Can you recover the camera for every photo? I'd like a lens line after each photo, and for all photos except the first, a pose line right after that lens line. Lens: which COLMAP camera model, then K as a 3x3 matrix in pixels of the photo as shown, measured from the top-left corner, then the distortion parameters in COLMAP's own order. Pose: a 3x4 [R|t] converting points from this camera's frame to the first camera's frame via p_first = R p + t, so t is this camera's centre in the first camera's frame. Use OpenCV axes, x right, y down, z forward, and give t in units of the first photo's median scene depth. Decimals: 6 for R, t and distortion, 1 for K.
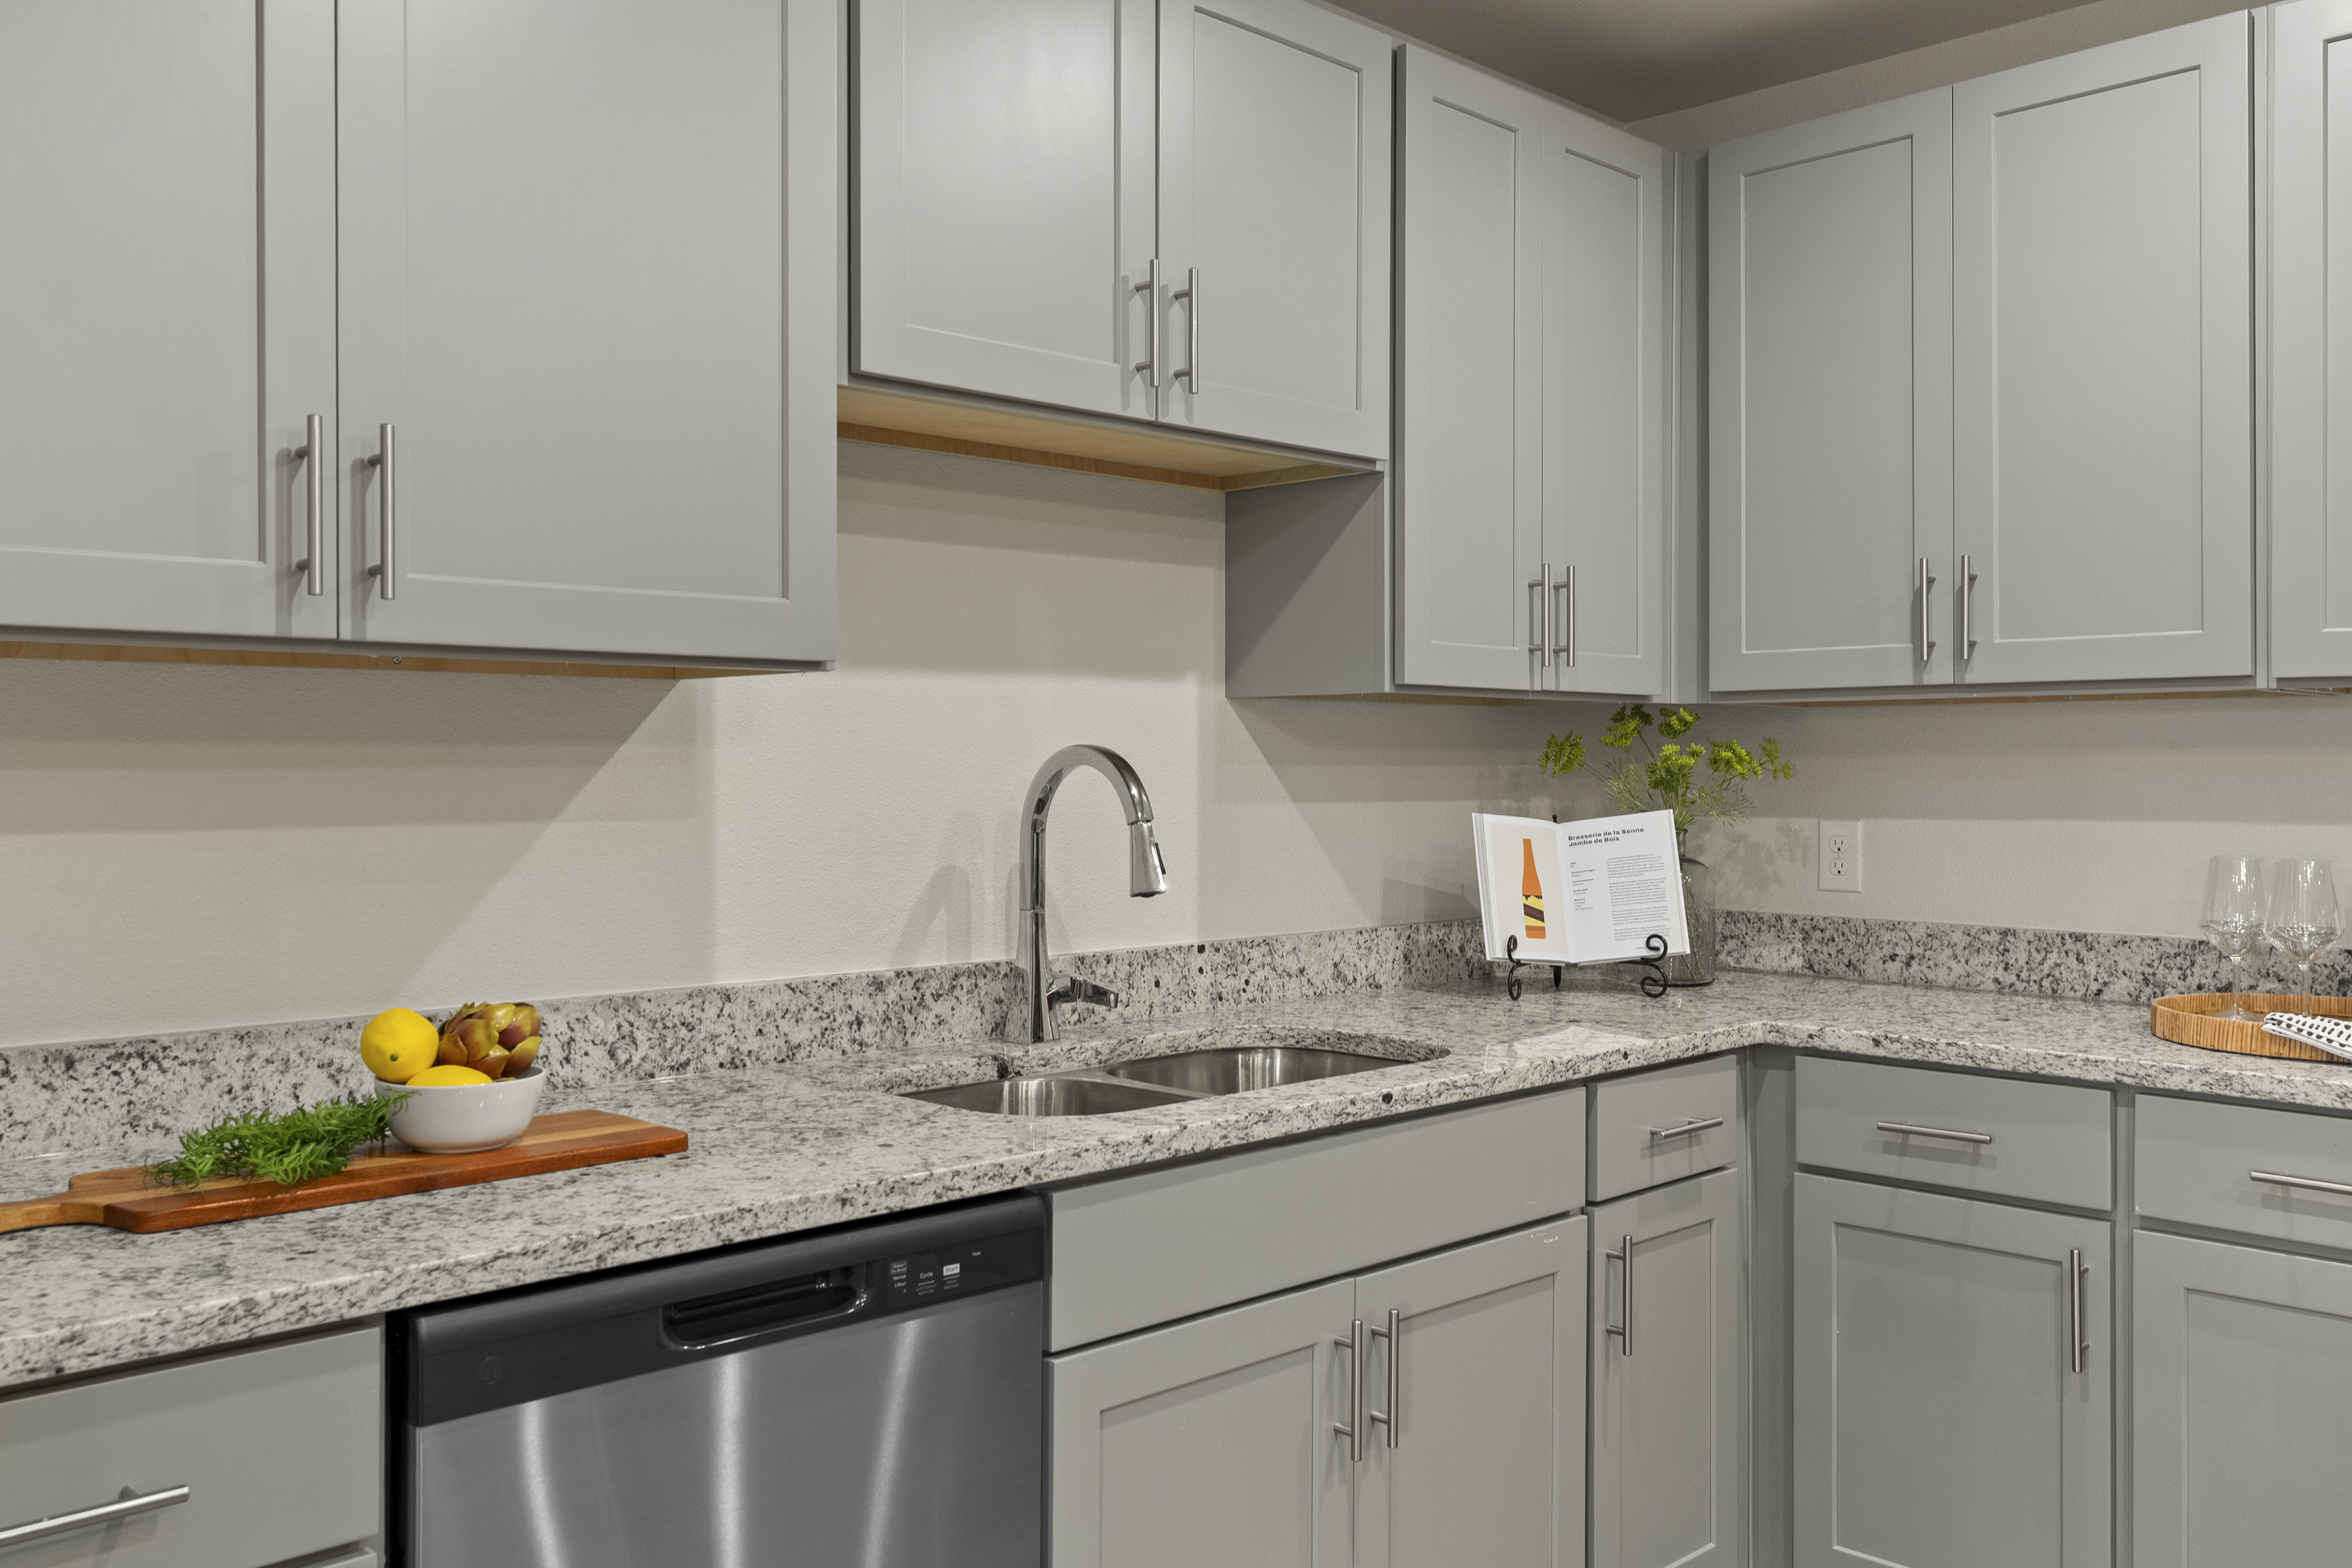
lens RADIAL K [[2003.5, 0, 1165.5], [0, 2003.5, 762.3], [0, 0, 1]] dist [0.002568, 0.000417]
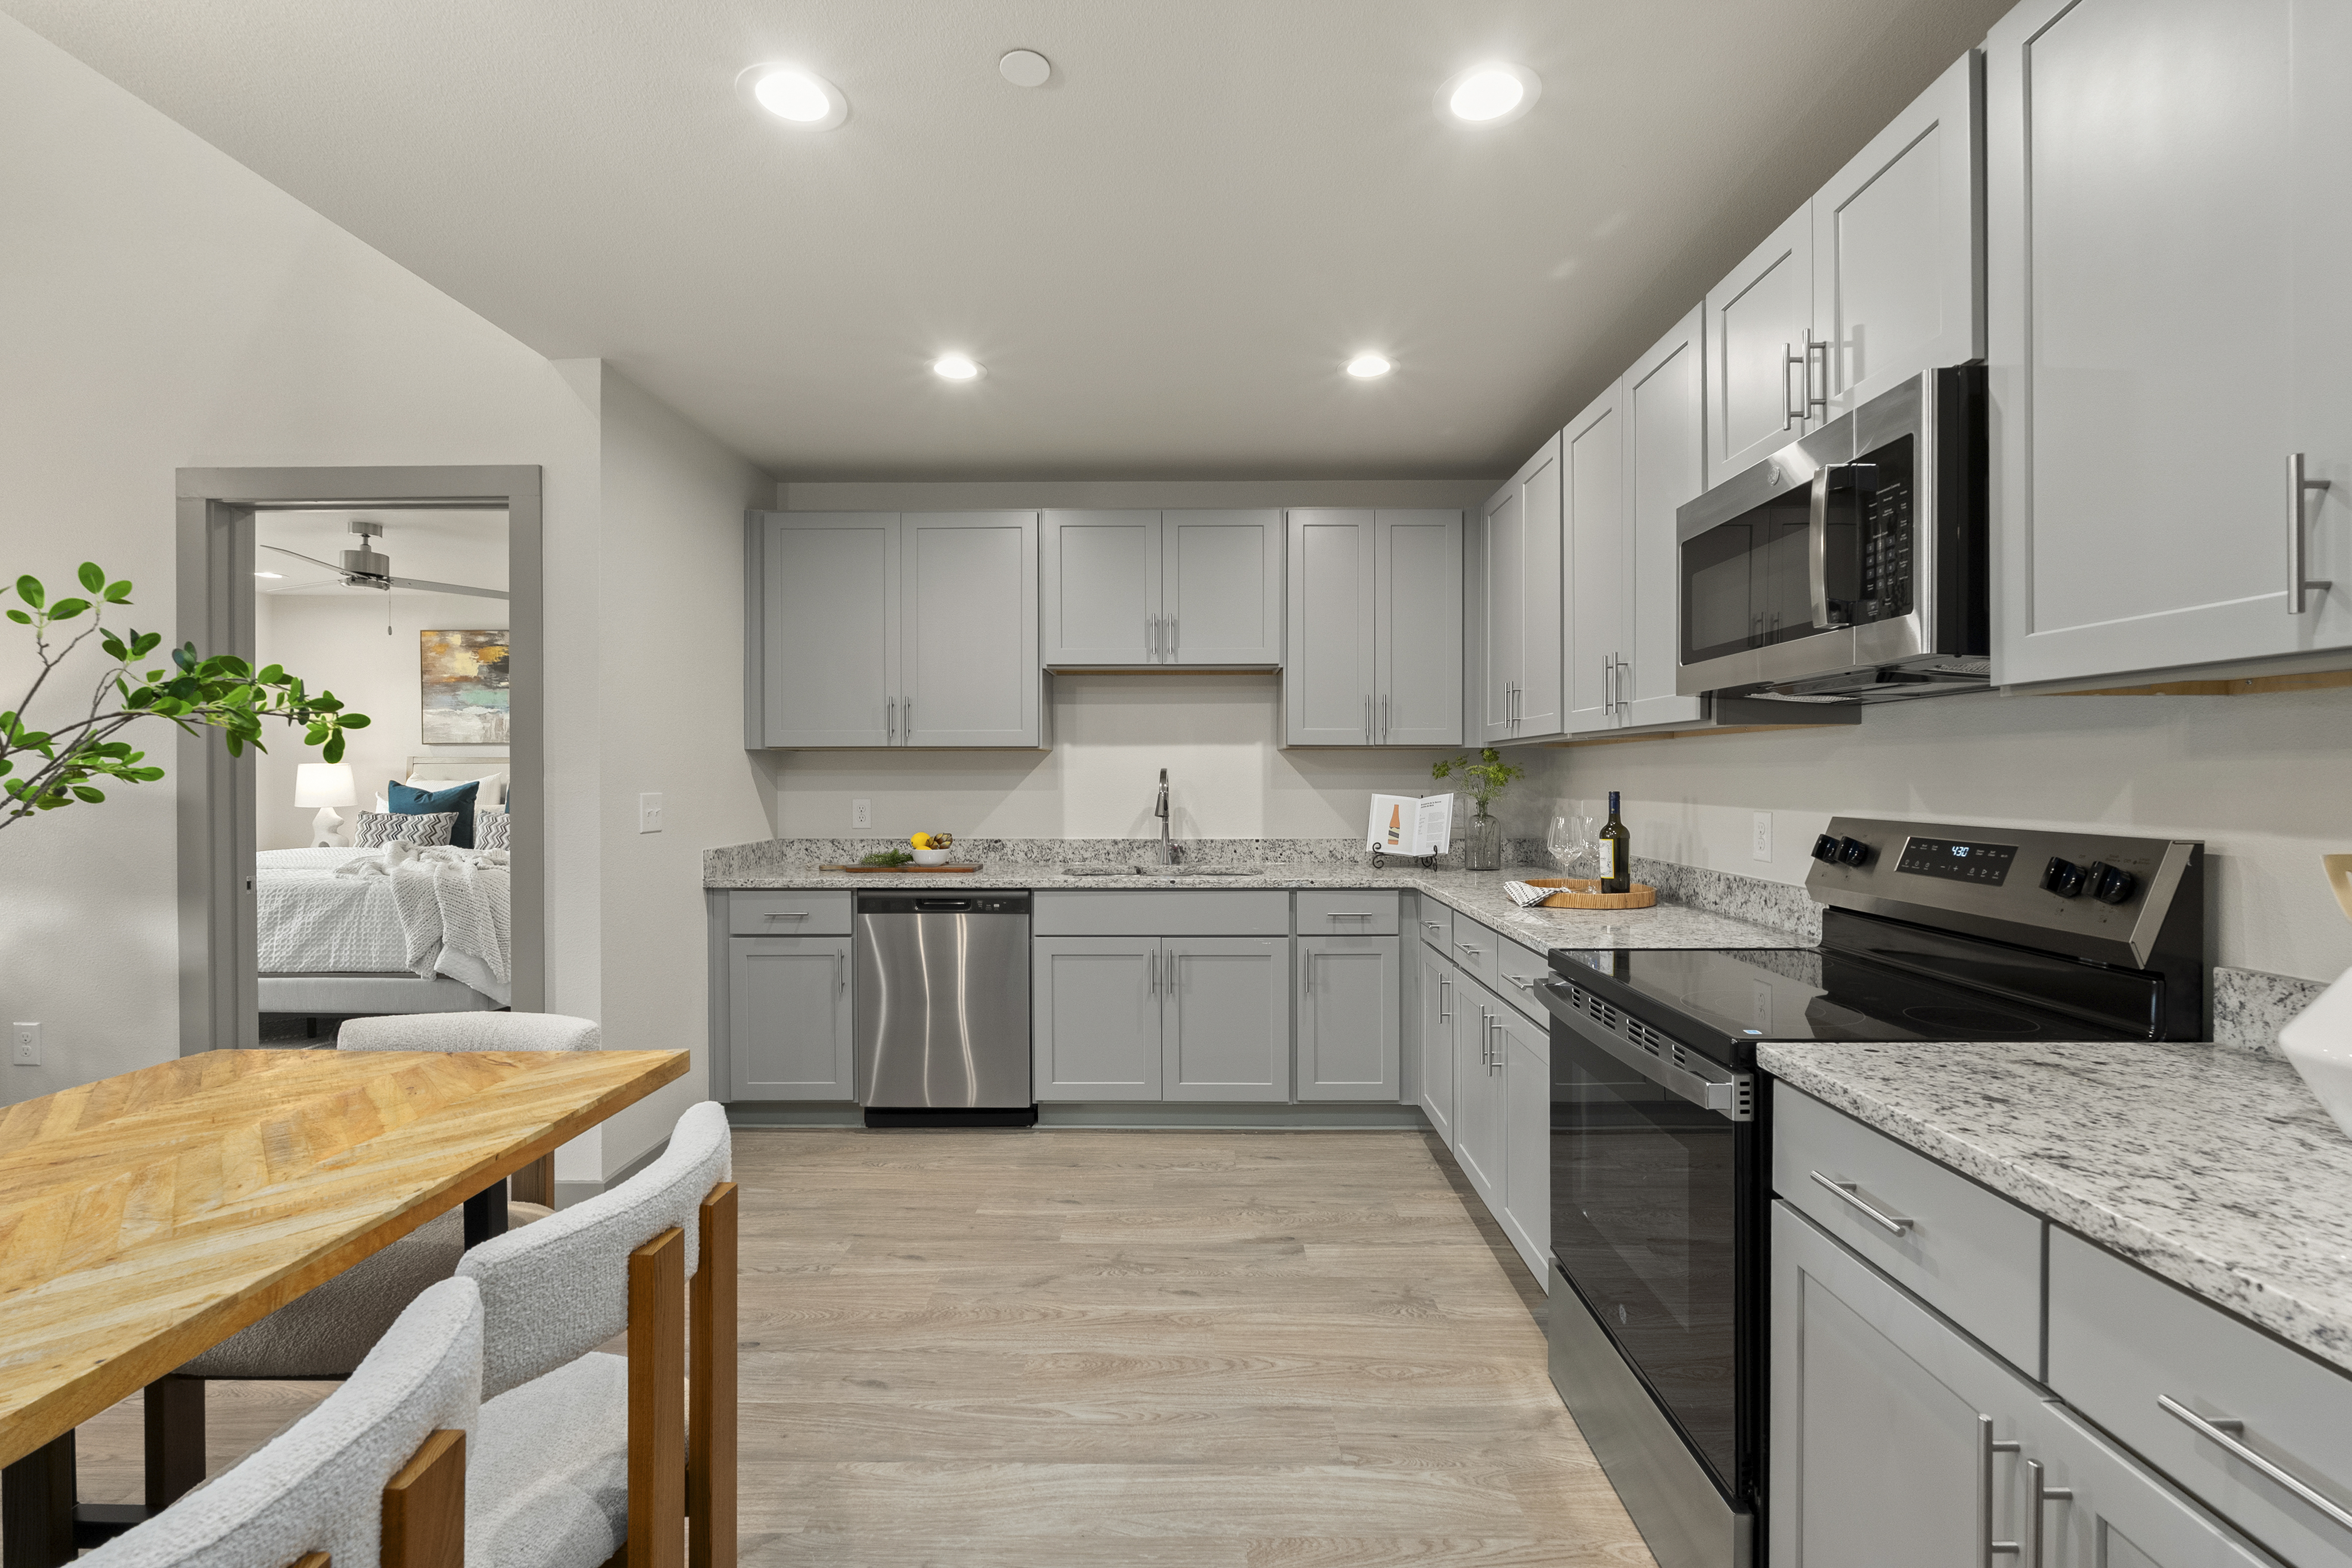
lens RADIAL K [[1045.9, 0, 1174.9], [0, 1045.9, 790.4], [0, 0, 1]] dist [-0.007139, 0.001263]
pose [[0.695697, 0.008496, -0.718285, 1.082923], [0.001935, 0.999904, 0.013701, 0.003513], [0.718332, -0.010921, 0.695614, -0.103172]]
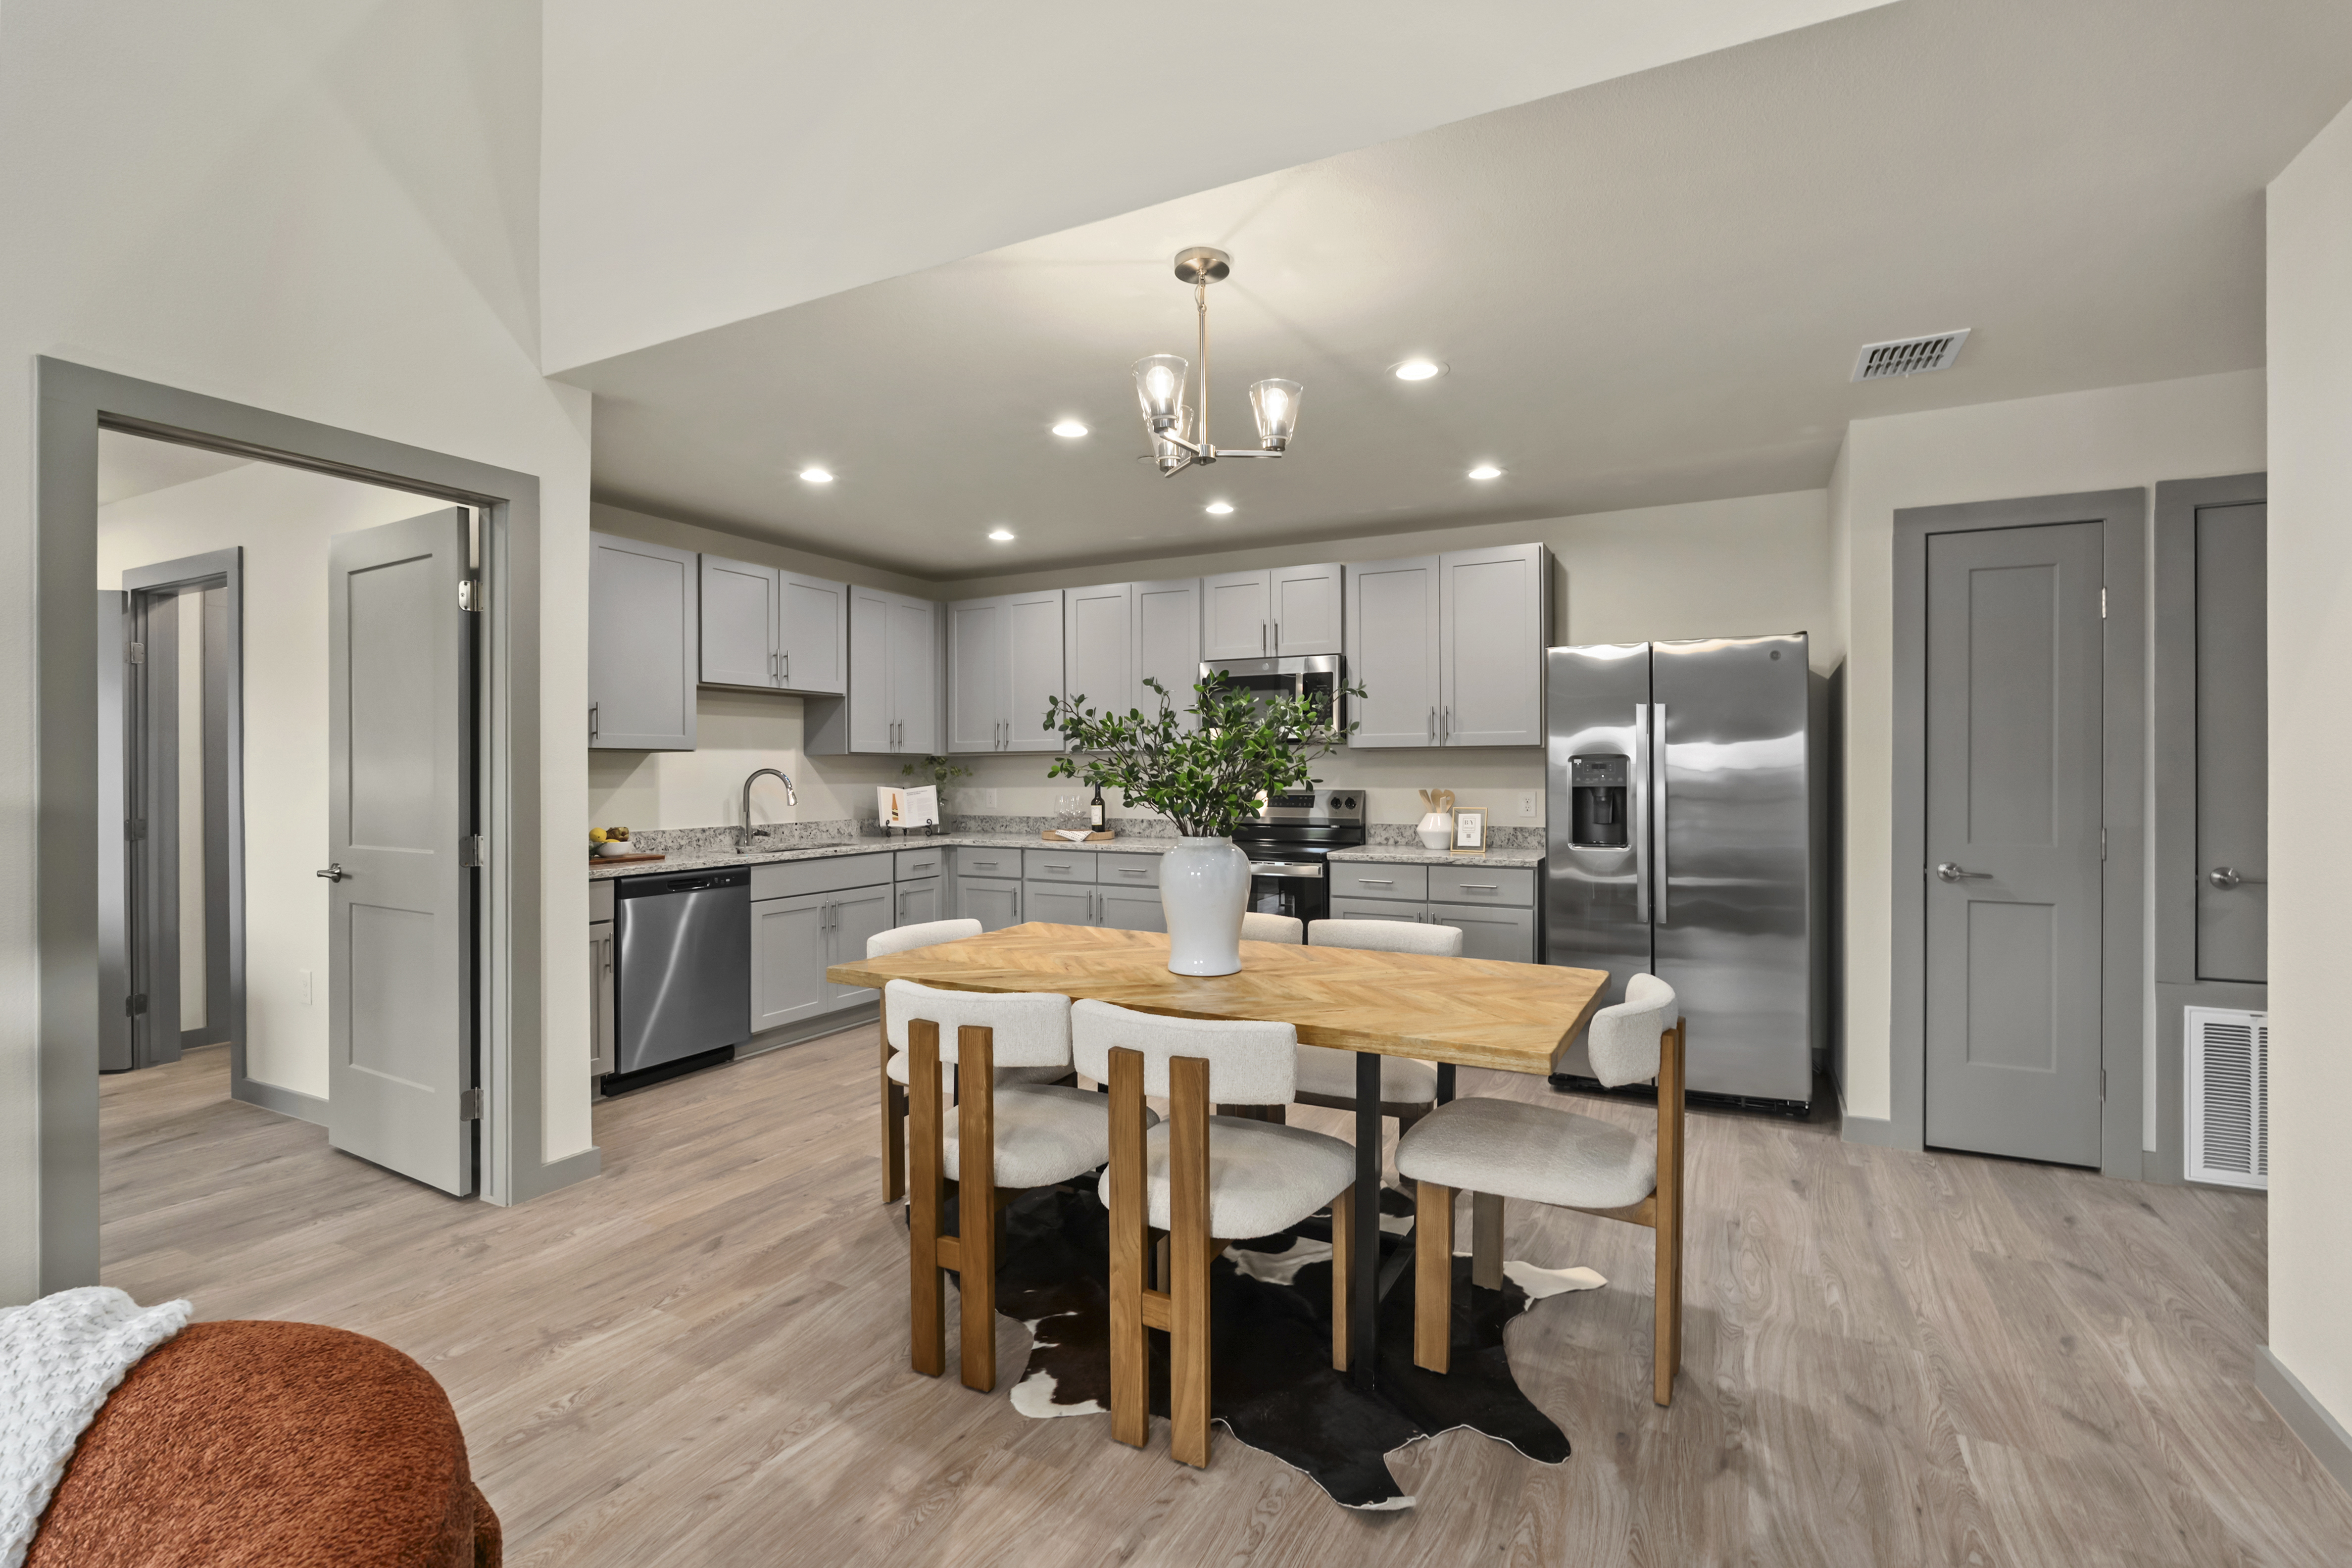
lens RADIAL K [[1045.9, 0, 1180.6], [0, 1045.9, 787.5], [0, 0, 1]] dist [-0.007139, 0.001263]
pose [[0.950204, -0.009635, 0.311481, 0.099768], [0.005142, 0.999871, 0.015243, 0.000799], [-0.311587, -0.012882, 0.950130, -1.157598]]
